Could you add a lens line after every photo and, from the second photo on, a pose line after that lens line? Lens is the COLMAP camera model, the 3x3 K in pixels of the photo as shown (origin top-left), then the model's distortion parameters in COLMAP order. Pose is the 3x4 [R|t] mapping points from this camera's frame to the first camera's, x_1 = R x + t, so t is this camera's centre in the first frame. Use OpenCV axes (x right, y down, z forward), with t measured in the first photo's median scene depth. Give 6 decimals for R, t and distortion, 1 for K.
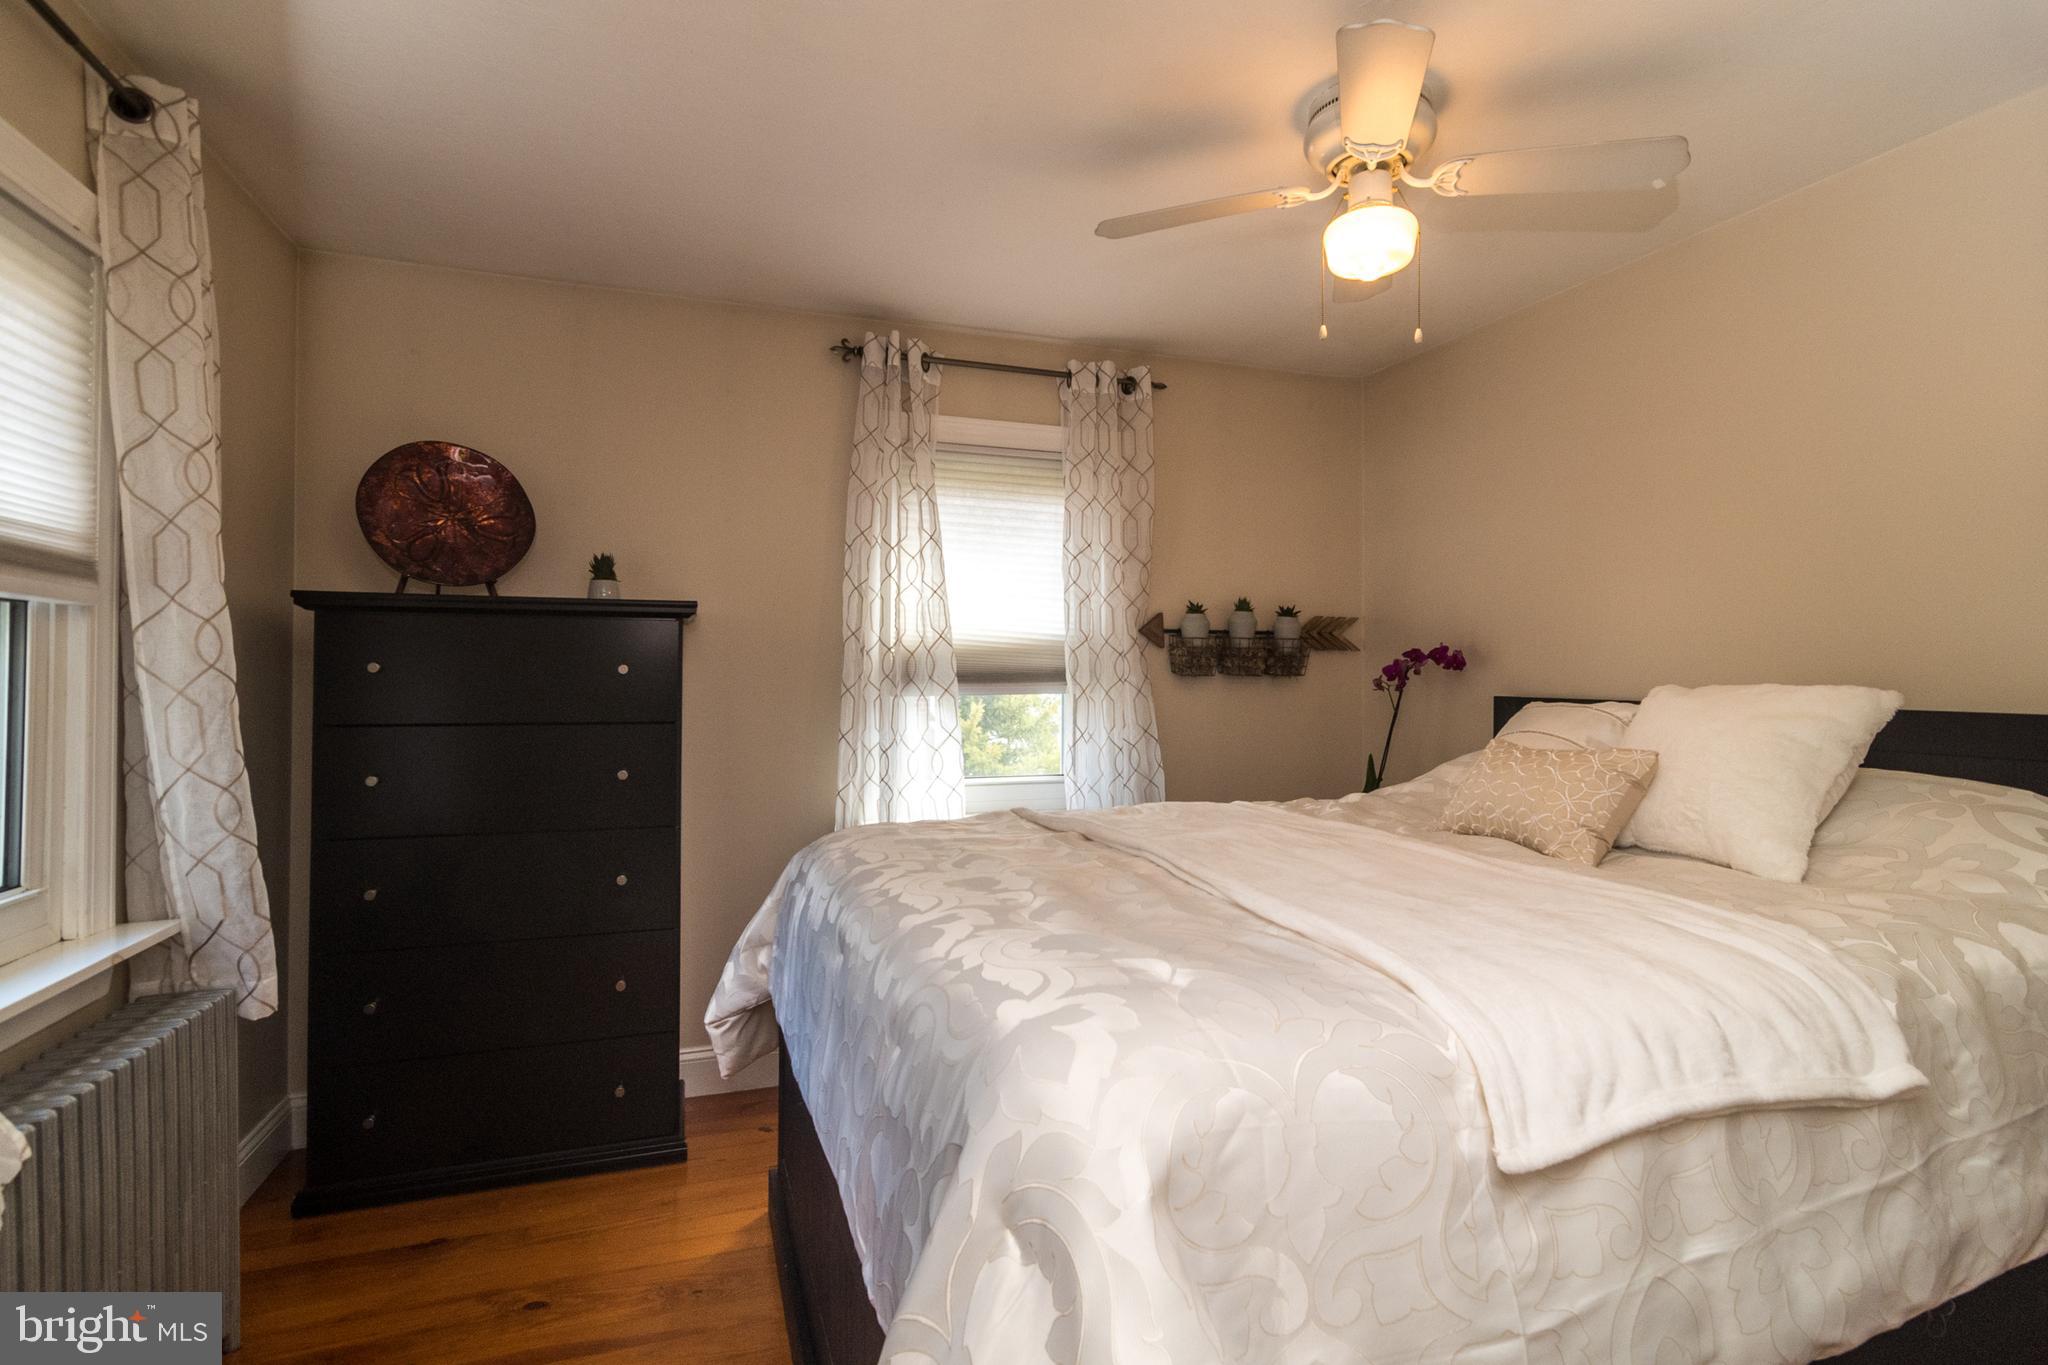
lens RADIAL K [[1032.8, 0, 1037.0], [0, 1032.8, 677.0], [0, 0, 1]] dist [0.001515, 0.000135]
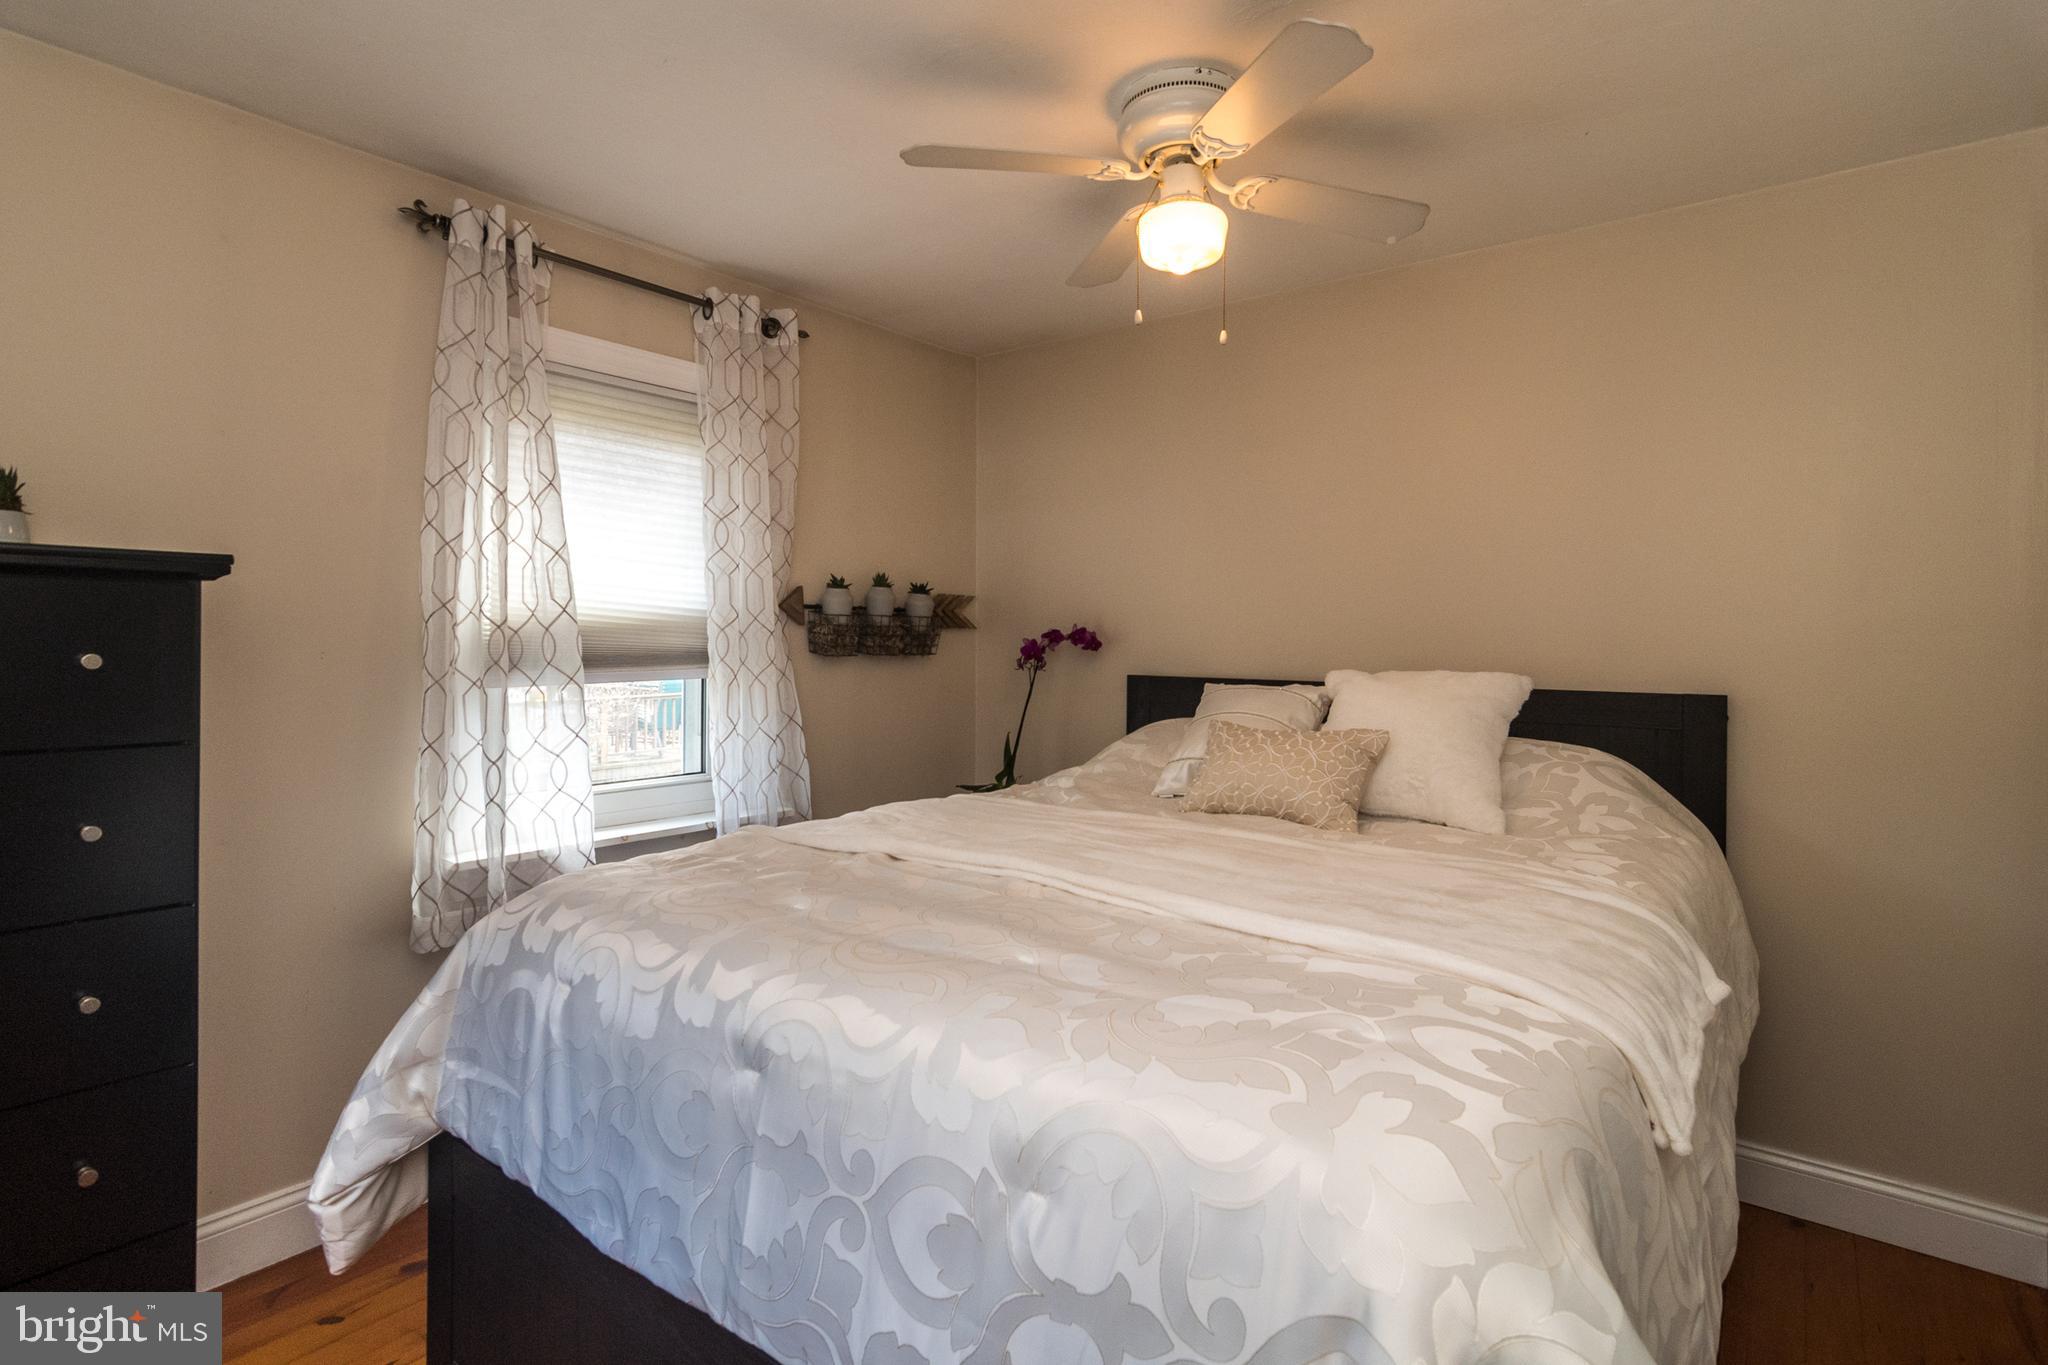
lens RADIAL K [[1024.8, 0, 1030.0], [0, 1024.8, 644.9], [0, 0, 1]] dist [0.000213, -0.000293]
pose [[0.837005, -0.001123, 0.547194, -0.214925], [-0.002149, 0.999983, 0.005339, -0.017116], [-0.547191, -0.005645, 0.836989, 0.150189]]
